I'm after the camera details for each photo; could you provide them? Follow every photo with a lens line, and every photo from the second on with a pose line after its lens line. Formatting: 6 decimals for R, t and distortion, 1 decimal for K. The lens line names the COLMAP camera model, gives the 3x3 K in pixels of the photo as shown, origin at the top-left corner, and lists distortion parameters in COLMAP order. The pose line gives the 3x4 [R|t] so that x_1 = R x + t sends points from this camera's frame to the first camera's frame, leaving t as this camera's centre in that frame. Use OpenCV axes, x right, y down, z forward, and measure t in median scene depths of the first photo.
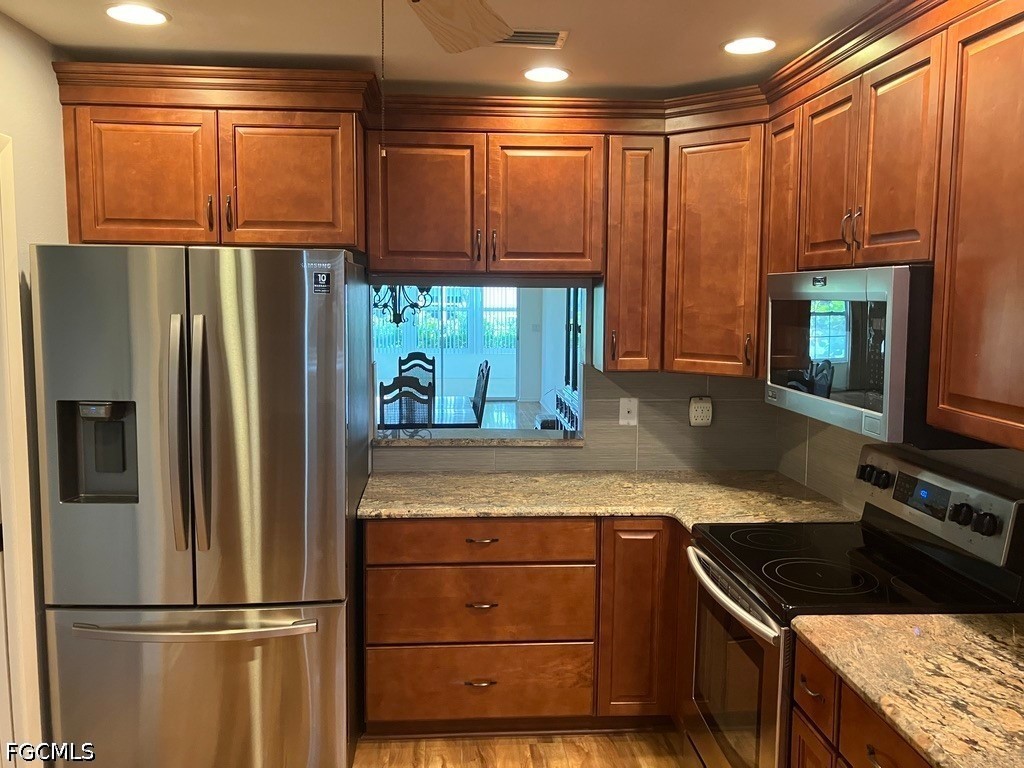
lens RADIAL K [[843.0, 0, 520.3], [0, 843.0, 385.7], [0, 0, 1]] dist [0.035700, -0.042615]
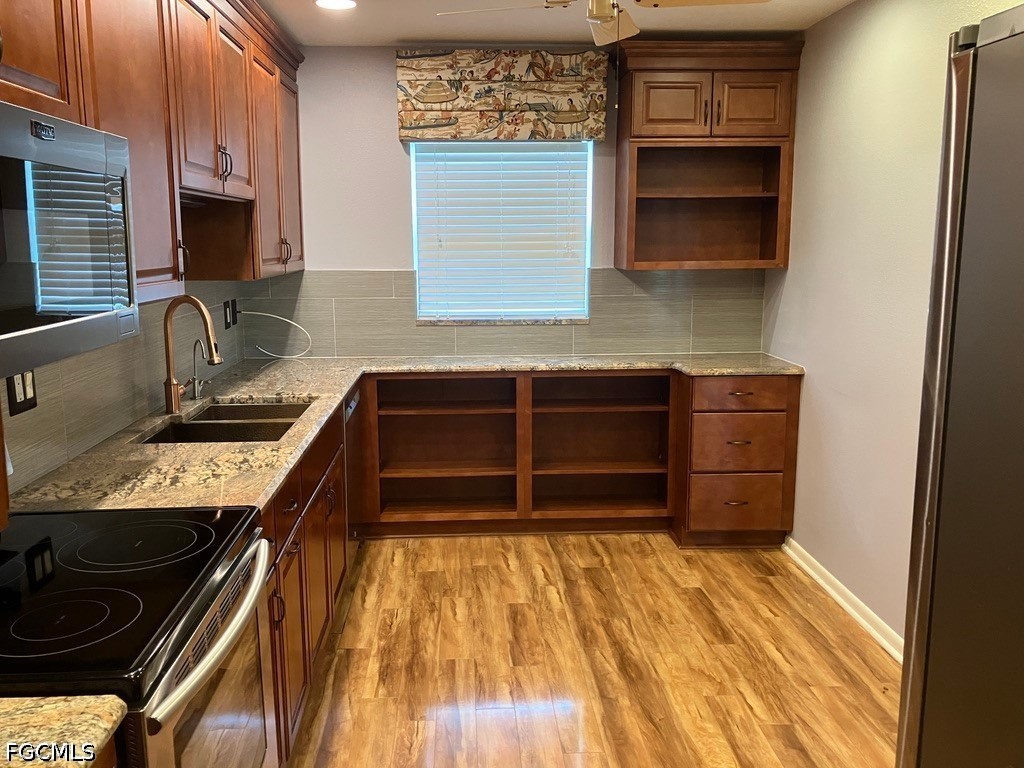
lens RADIAL K [[843.0, 0, 507.3], [0, 843.0, 380.5], [0, 0, 1]] dist [0.035700, -0.042615]
pose [[-0.999772, -0.019776, 0.008070, 0.023535], [-0.016972, 0.964916, 0.262010, -0.152481], [-0.012968, 0.261814, -0.965031, 2.088328]]
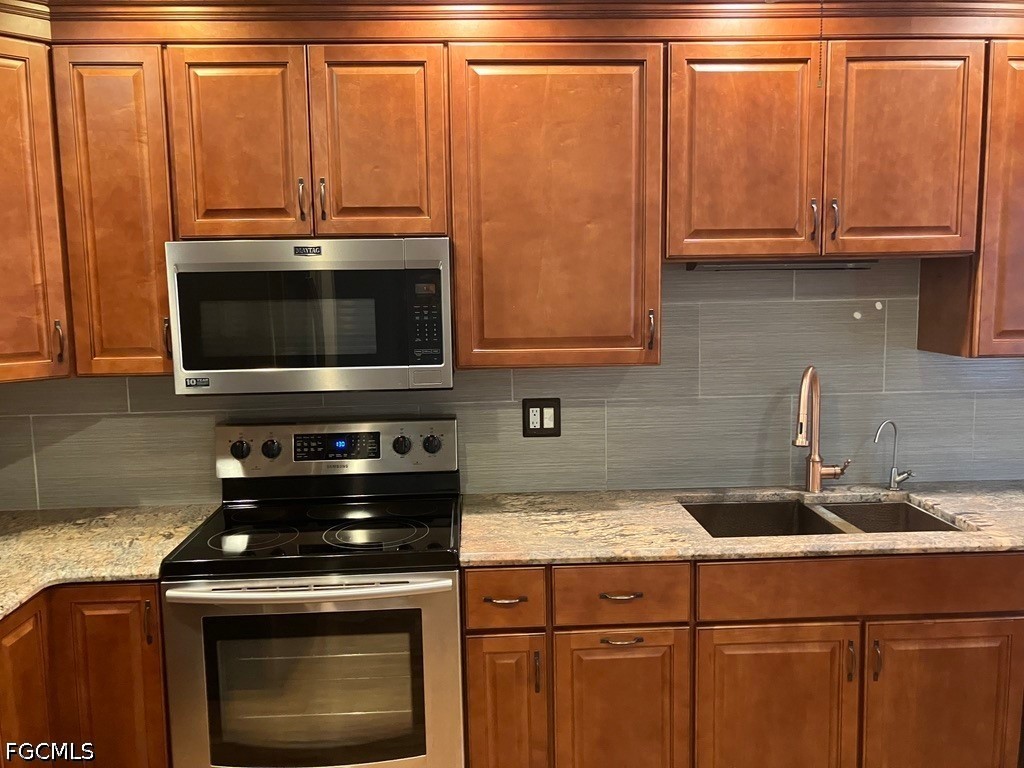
lens RADIAL K [[843.0, 0, 503.8], [0, 843.0, 377.9], [0, 0, 1]] dist [0.035700, -0.042615]
pose [[0.031457, -0.136420, 0.990151, -0.821305], [0.113857, 0.984682, 0.132049, -0.109469], [-0.992999, 0.108582, 0.046508, 0.950282]]
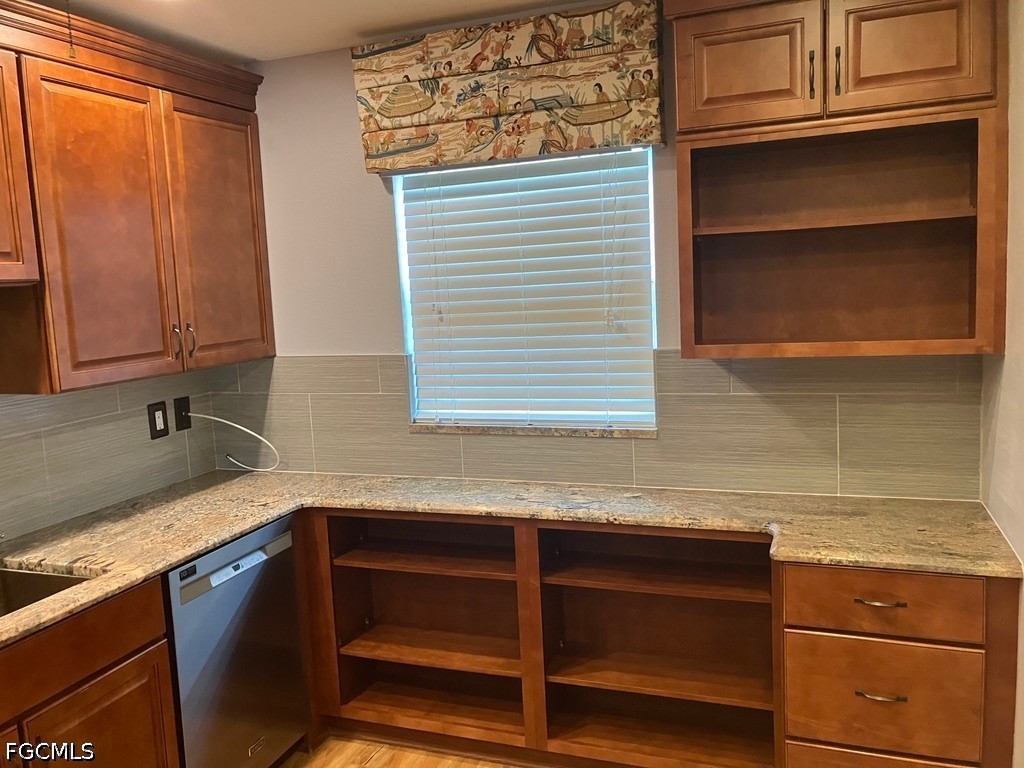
lens RADIAL K [[843.0, 0, 510.4], [0, 843.0, 373.3], [0, 0, 1]] dist [0.035700, -0.042615]
pose [[-0.909472, -0.024502, 0.415042, -0.580868], [0.069509, 0.975251, 0.209888, -0.124713], [-0.409913, 0.219737, -0.885261, 1.103908]]
